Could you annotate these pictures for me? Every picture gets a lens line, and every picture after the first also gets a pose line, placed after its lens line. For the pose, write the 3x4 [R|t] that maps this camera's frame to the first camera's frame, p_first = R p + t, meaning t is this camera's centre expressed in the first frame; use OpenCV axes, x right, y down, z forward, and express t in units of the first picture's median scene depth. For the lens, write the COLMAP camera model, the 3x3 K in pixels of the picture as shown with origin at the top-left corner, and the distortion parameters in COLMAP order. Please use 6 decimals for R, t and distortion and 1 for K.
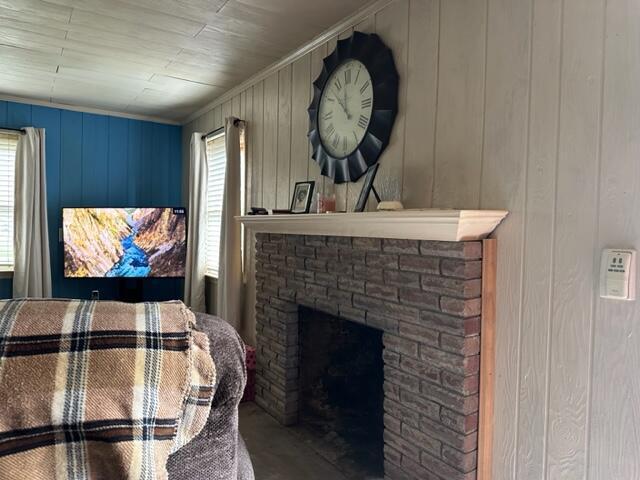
lens RADIAL K [[448.0, 0, 319.7], [0, 448.0, 242.0], [0, 0, 1]] dist [0.109869, -0.158440]
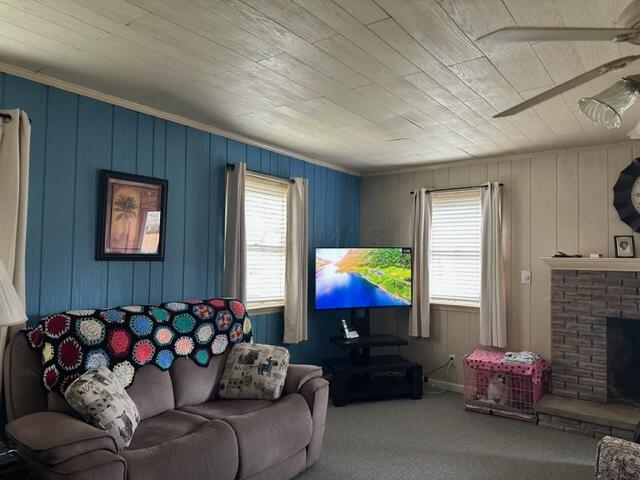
lens RADIAL K [[448.0, 0, 319.7], [0, 448.0, 242.0], [0, 0, 1]] dist [0.109869, -0.158440]
pose [[0.946999, 0.006986, 0.321159, -0.944351], [0.012840, 0.998141, -0.059572, -0.023727], [-0.320978, 0.060538, 0.945150, -0.068868]]
